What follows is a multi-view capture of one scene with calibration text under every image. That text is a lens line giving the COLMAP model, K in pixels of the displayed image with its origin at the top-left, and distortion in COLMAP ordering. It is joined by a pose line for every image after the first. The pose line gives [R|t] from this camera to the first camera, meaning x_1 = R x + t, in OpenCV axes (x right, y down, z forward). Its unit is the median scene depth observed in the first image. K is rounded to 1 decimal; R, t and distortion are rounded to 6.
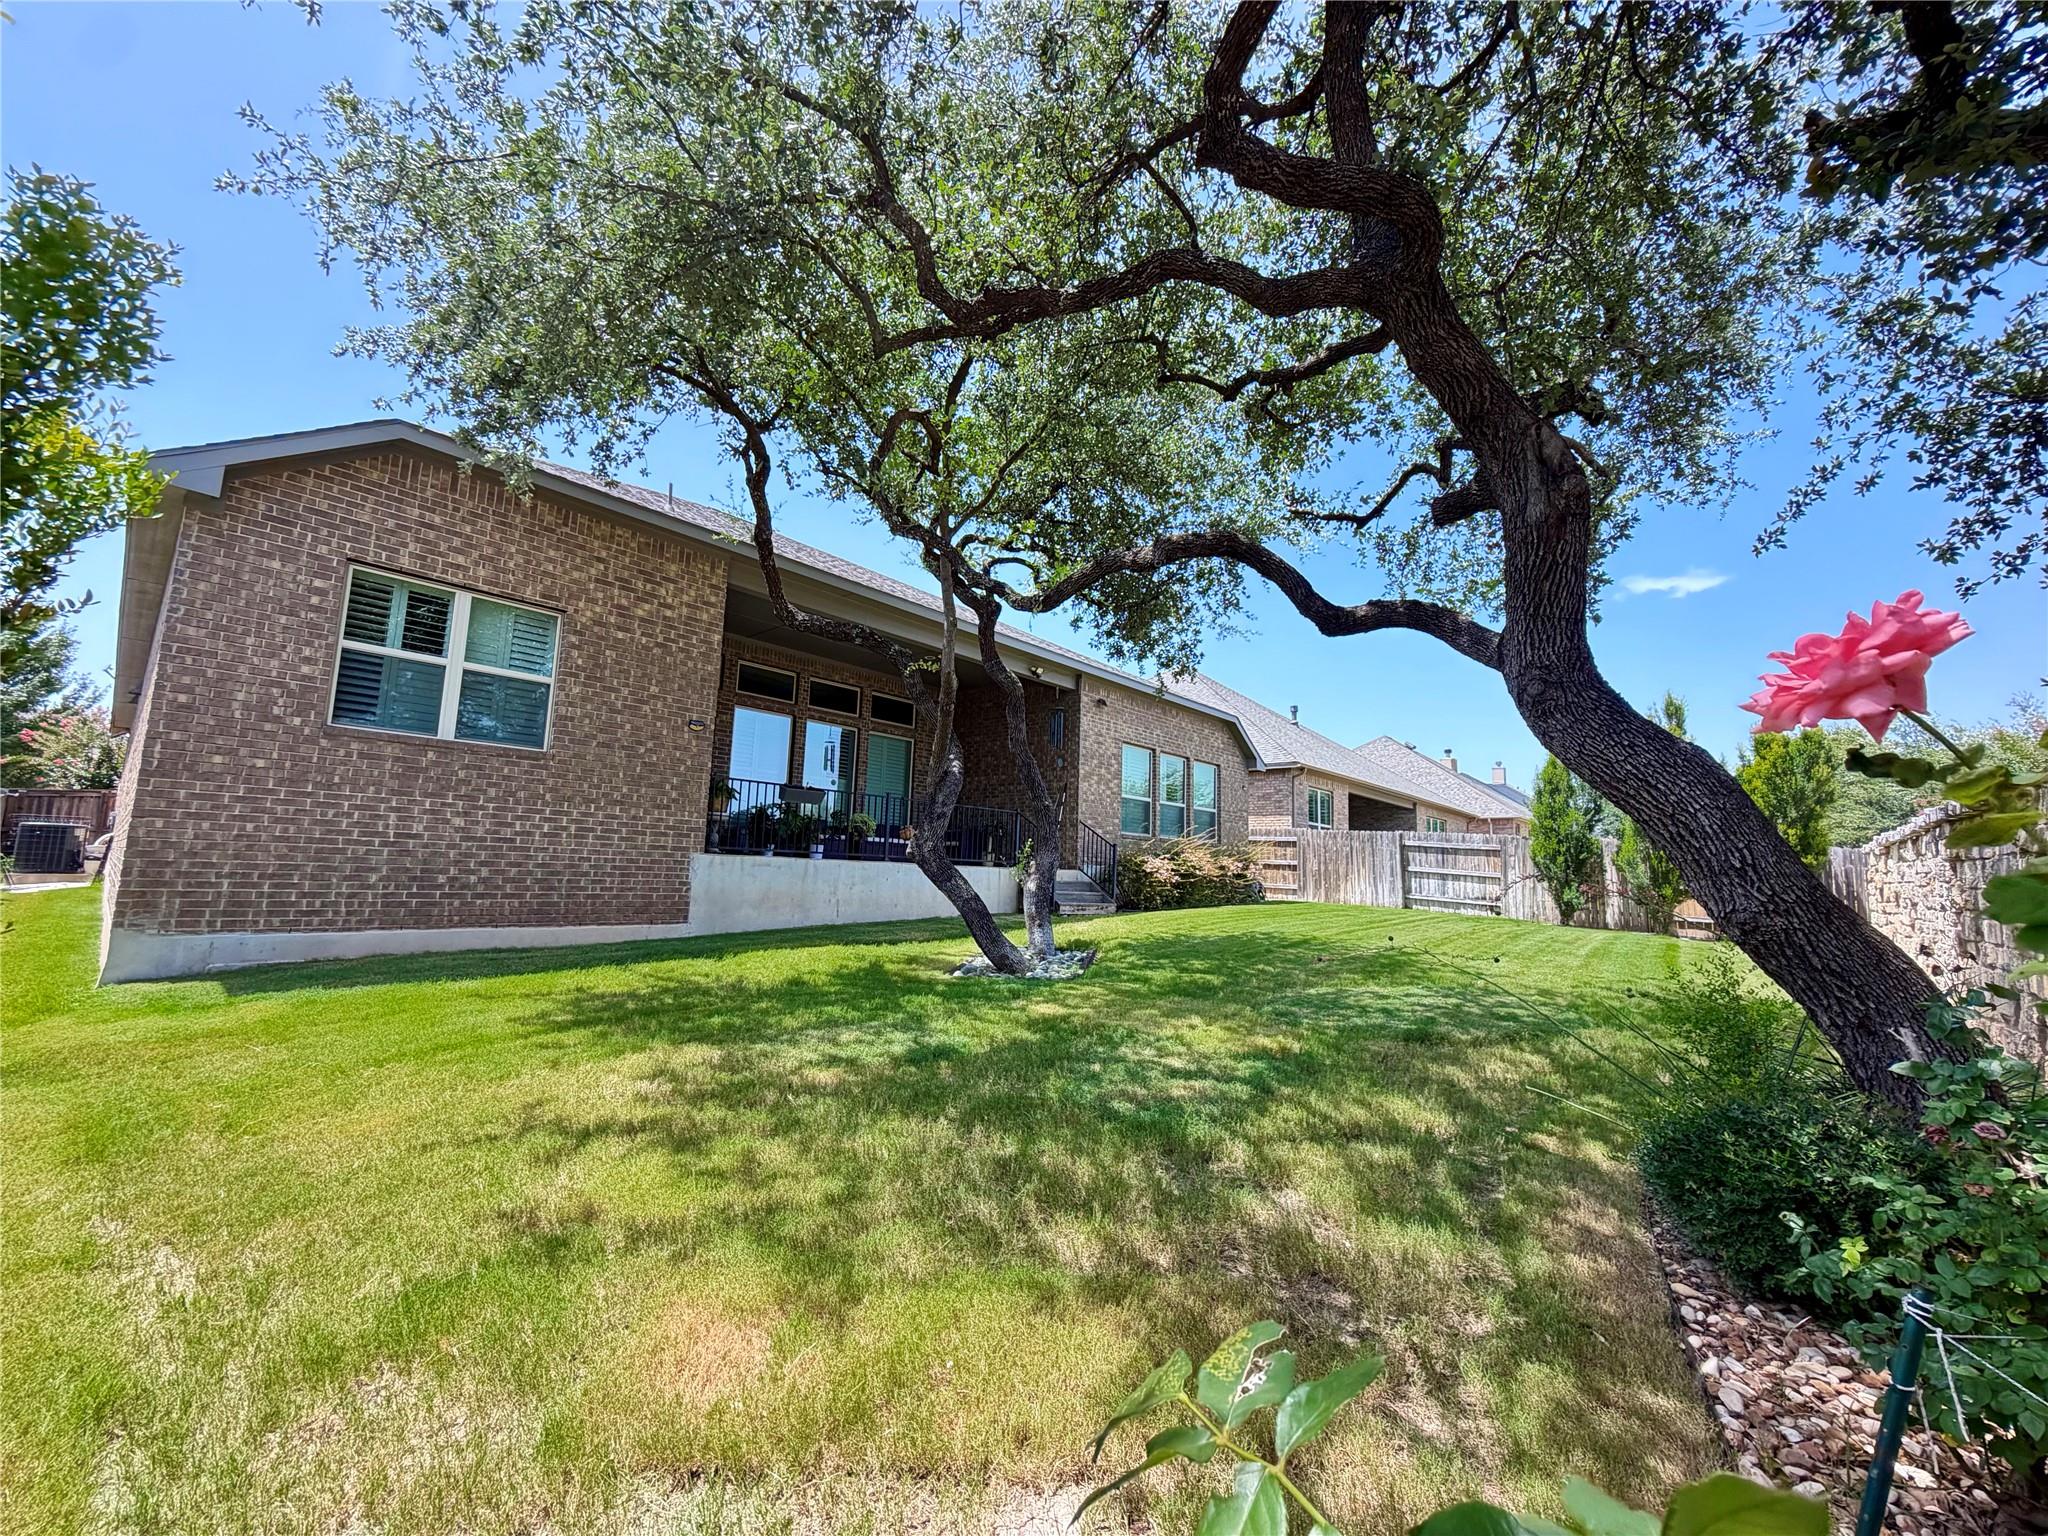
lens RADIAL K [[819.2, 0, 1035.3], [0, 819.2, 762.2], [0, 0, 1]] dist [0.001639, 0.000010]
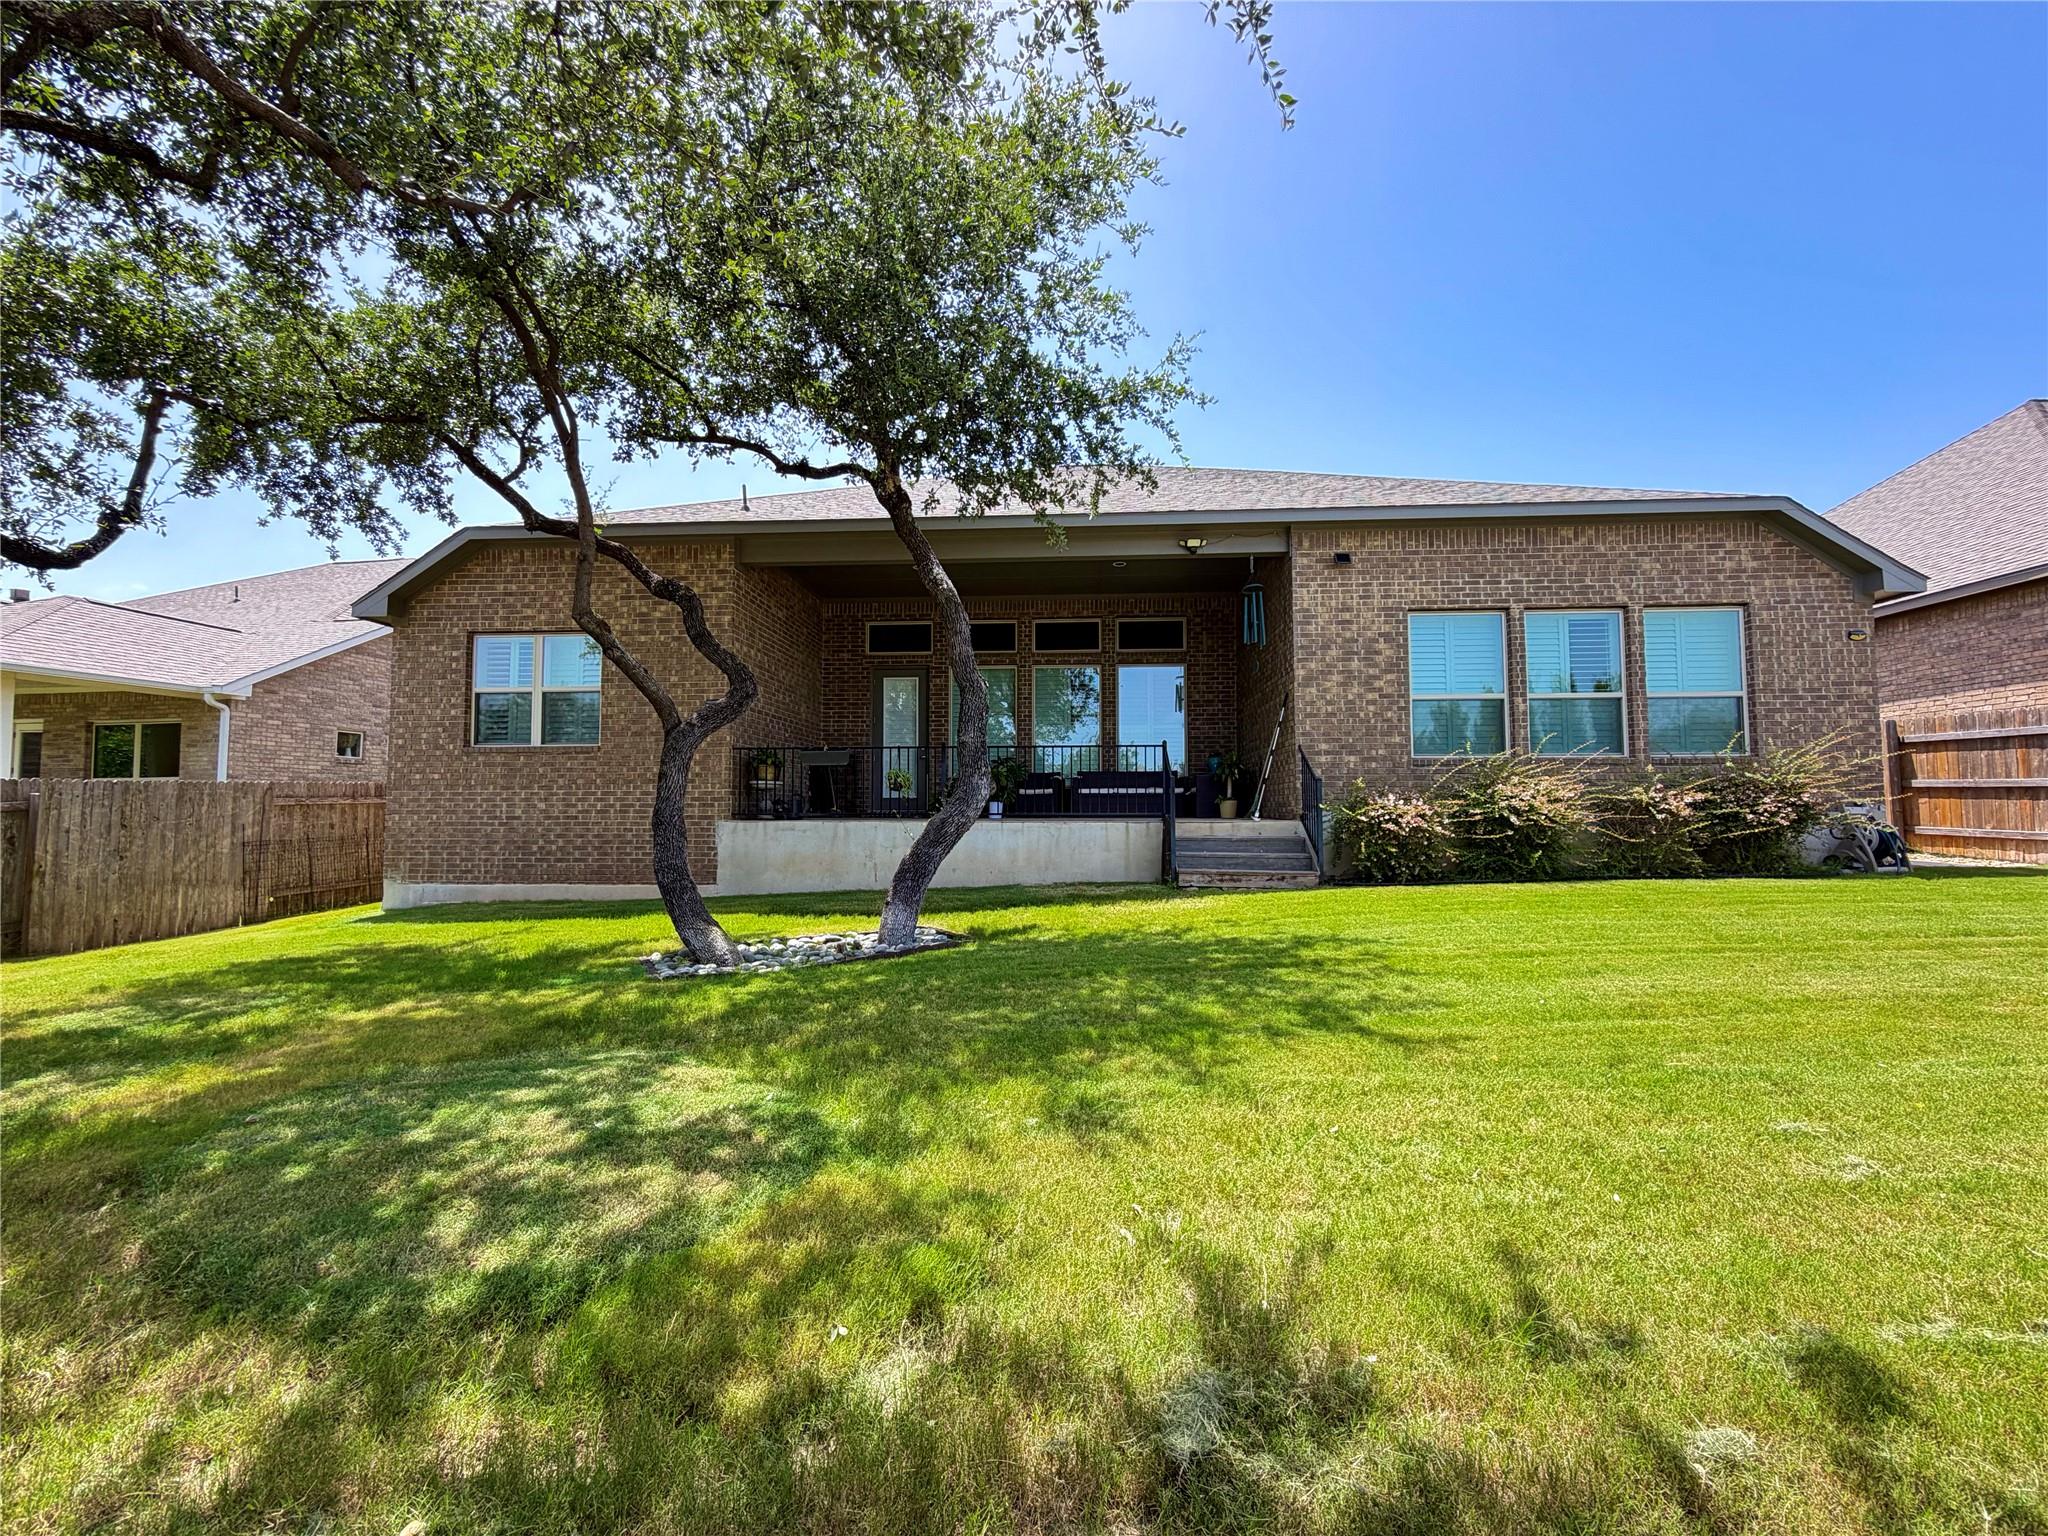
lens RADIAL K [[819.2, 0, 1028.7], [0, 819.2, 776.0], [0, 0, 1]] dist [0.001639, 0.000010]
pose [[0.610211, -0.080106, -0.788178, 0.724422], [0.130141, 0.991496, -0.000015, 0.109177], [0.781476, -0.102565, 0.615447, 0.681478]]
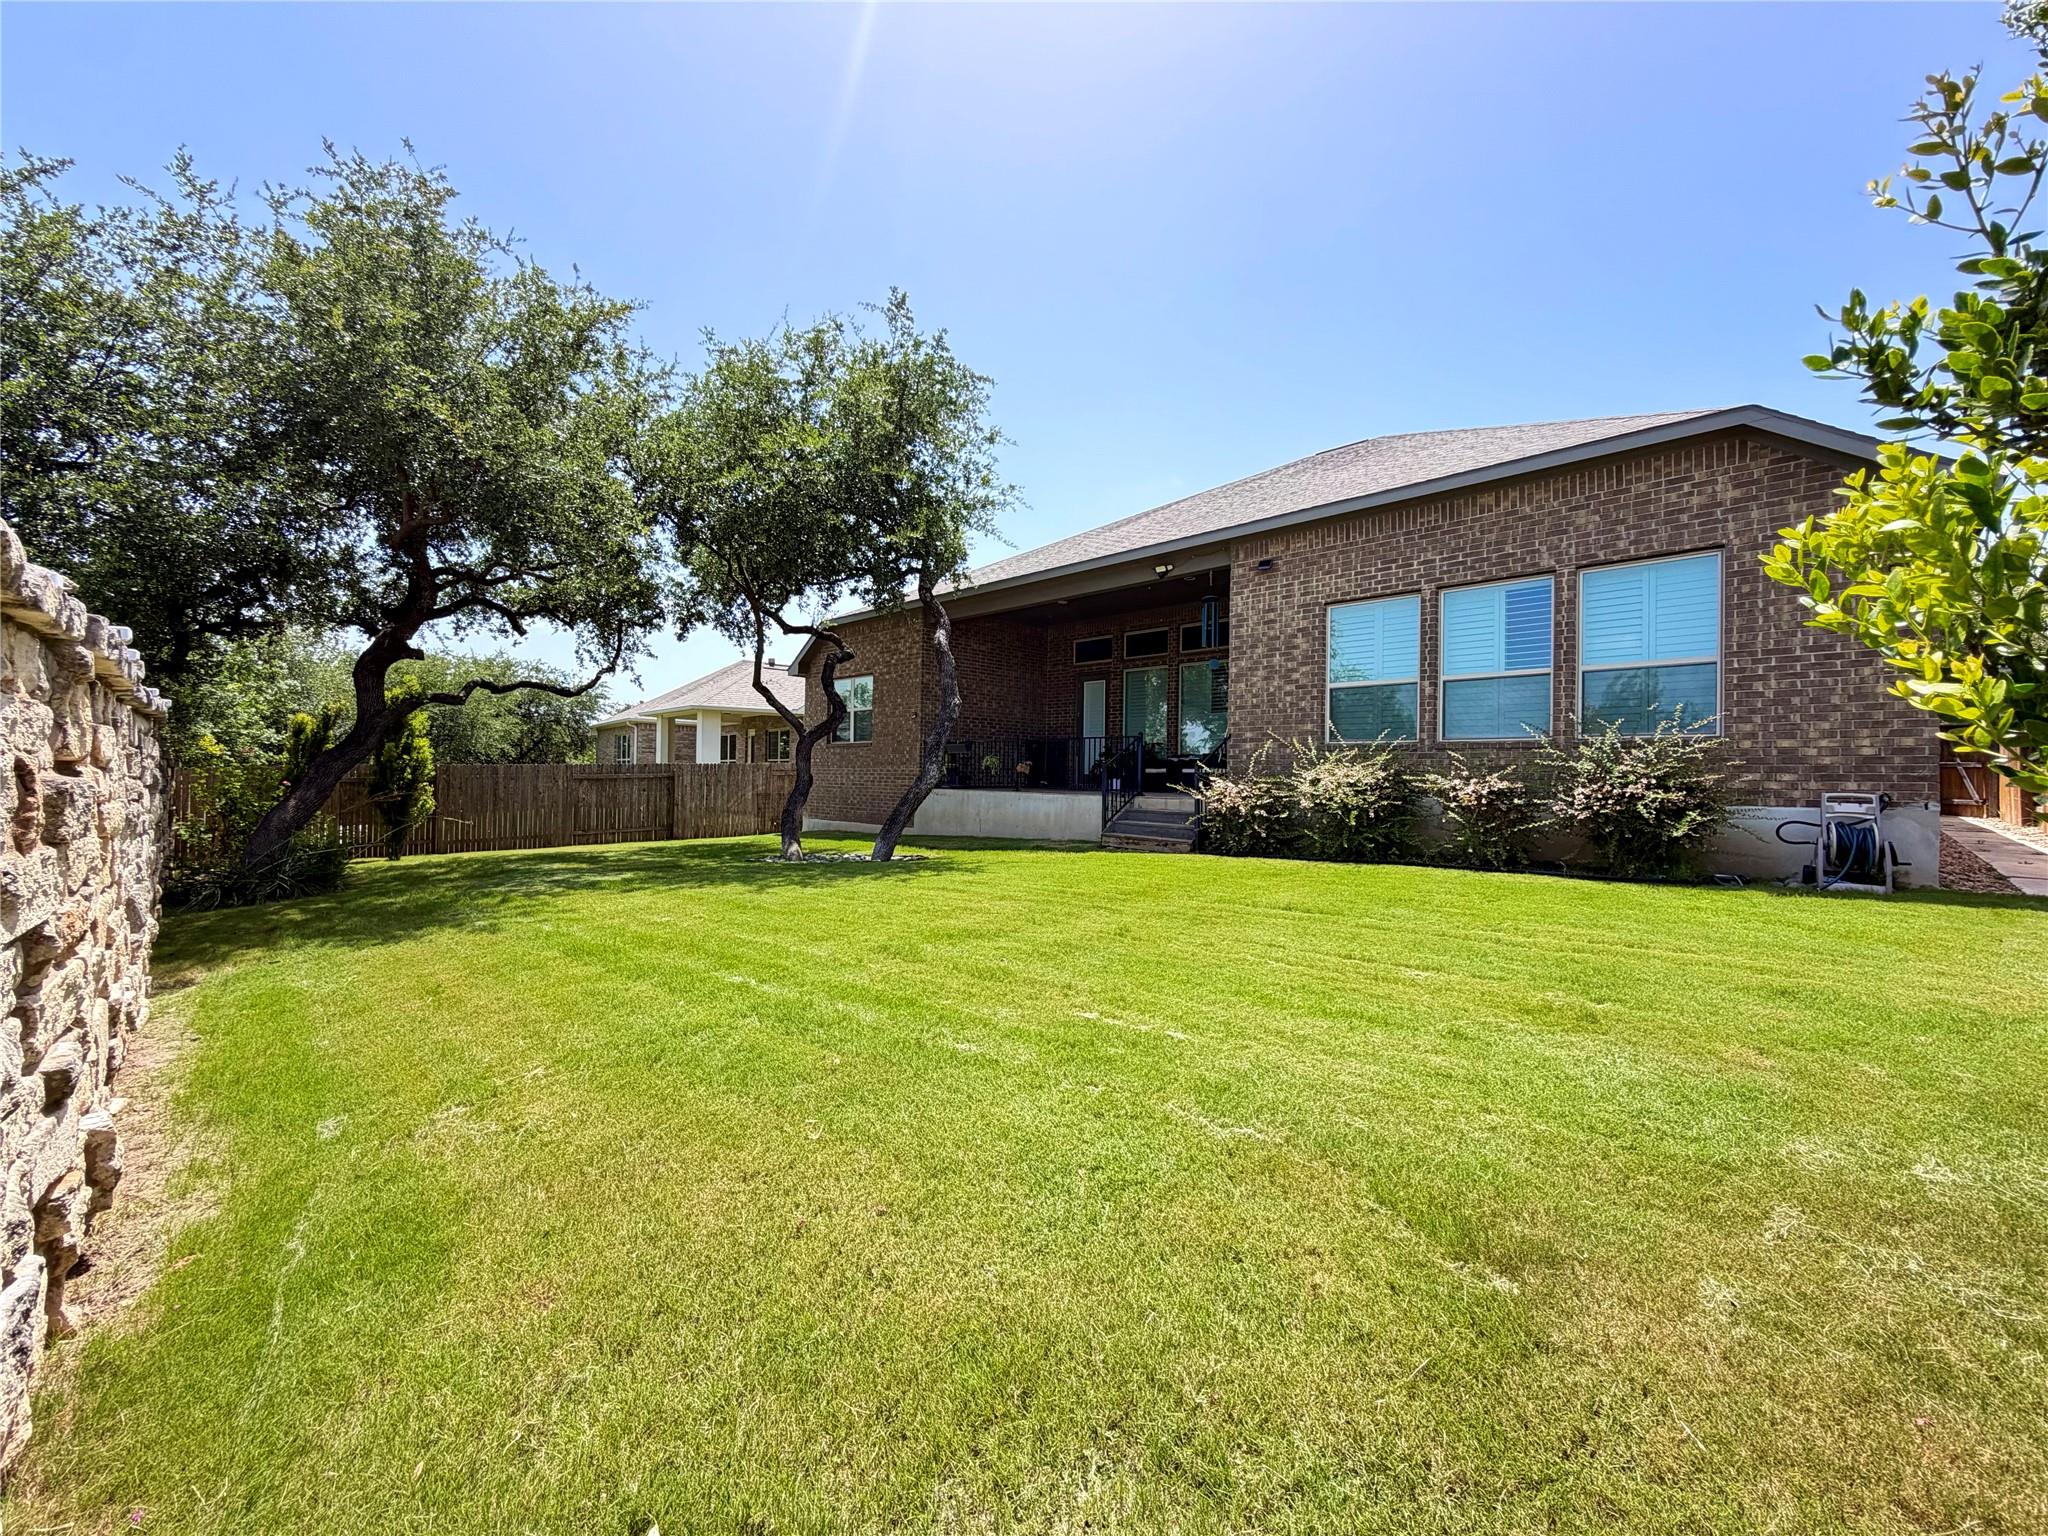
lens RADIAL K [[819.2, 0, 1031.3], [0, 819.2, 772.3], [0, 0, 1]] dist [0.001639, 0.000010]
pose [[-0.066222, -0.053791, -0.996354, 1.357449], [0.107482, 0.992351, -0.060718, 0.217279], [0.991999, -0.111111, -0.059934, 1.406013]]
